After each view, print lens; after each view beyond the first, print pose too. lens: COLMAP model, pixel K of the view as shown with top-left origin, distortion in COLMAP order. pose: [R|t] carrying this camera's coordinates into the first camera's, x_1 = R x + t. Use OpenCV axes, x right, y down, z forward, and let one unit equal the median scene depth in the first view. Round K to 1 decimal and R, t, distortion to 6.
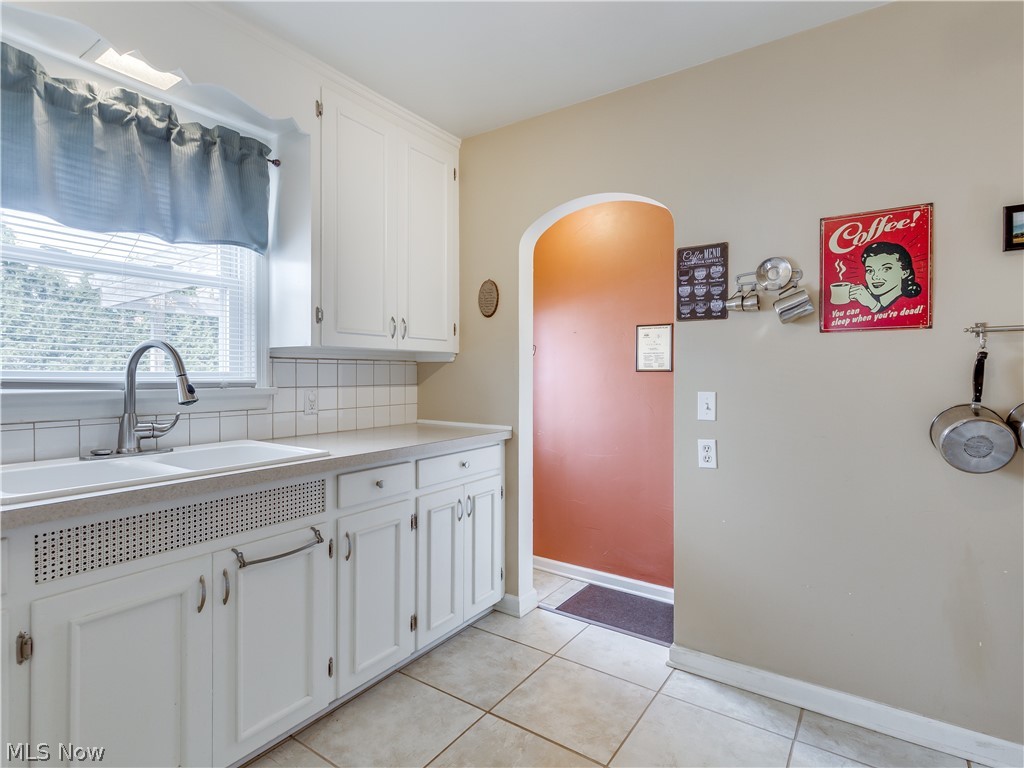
lens RADIAL K [[521.4, 0, 522.3], [0, 521.4, 380.1], [0, 0, 1]] dist [0.005395, -0.000864]
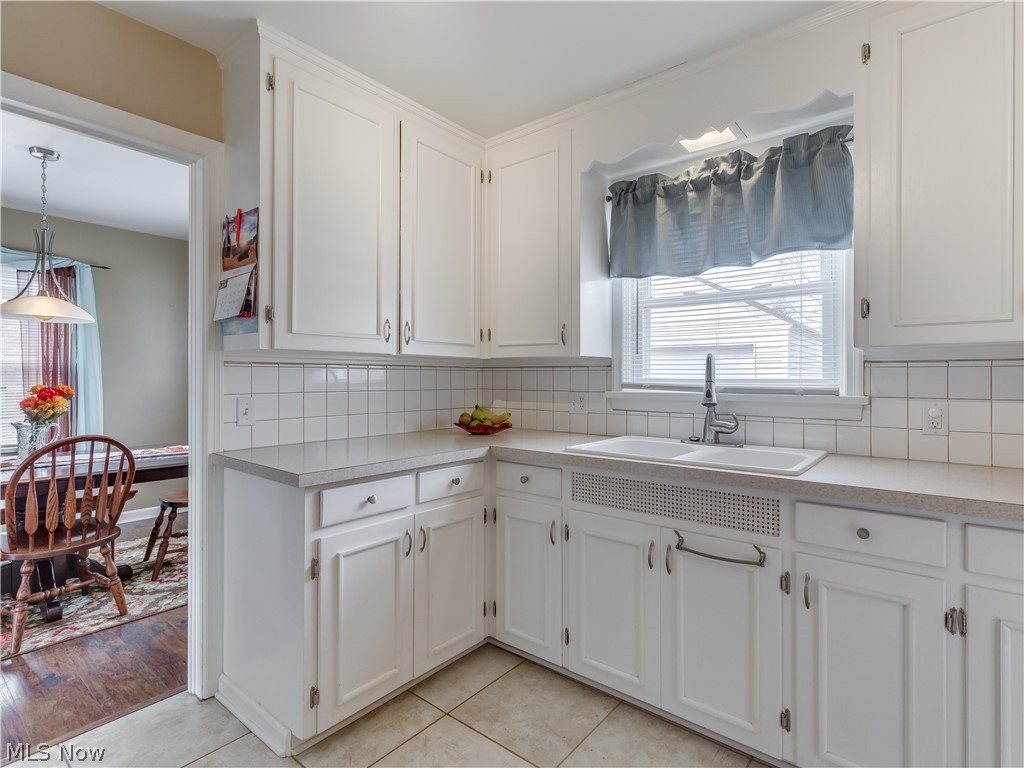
lens RADIAL K [[521.4, 0, 522.3], [0, 521.4, 380.1], [0, 0, 1]] dist [0.005395, -0.000864]
pose [[-0.082475, 0.002306, -0.996590, 0.534440], [-0.015138, 0.999879, 0.003566, -0.009823], [0.996478, 0.015381, -0.082430, 0.631868]]
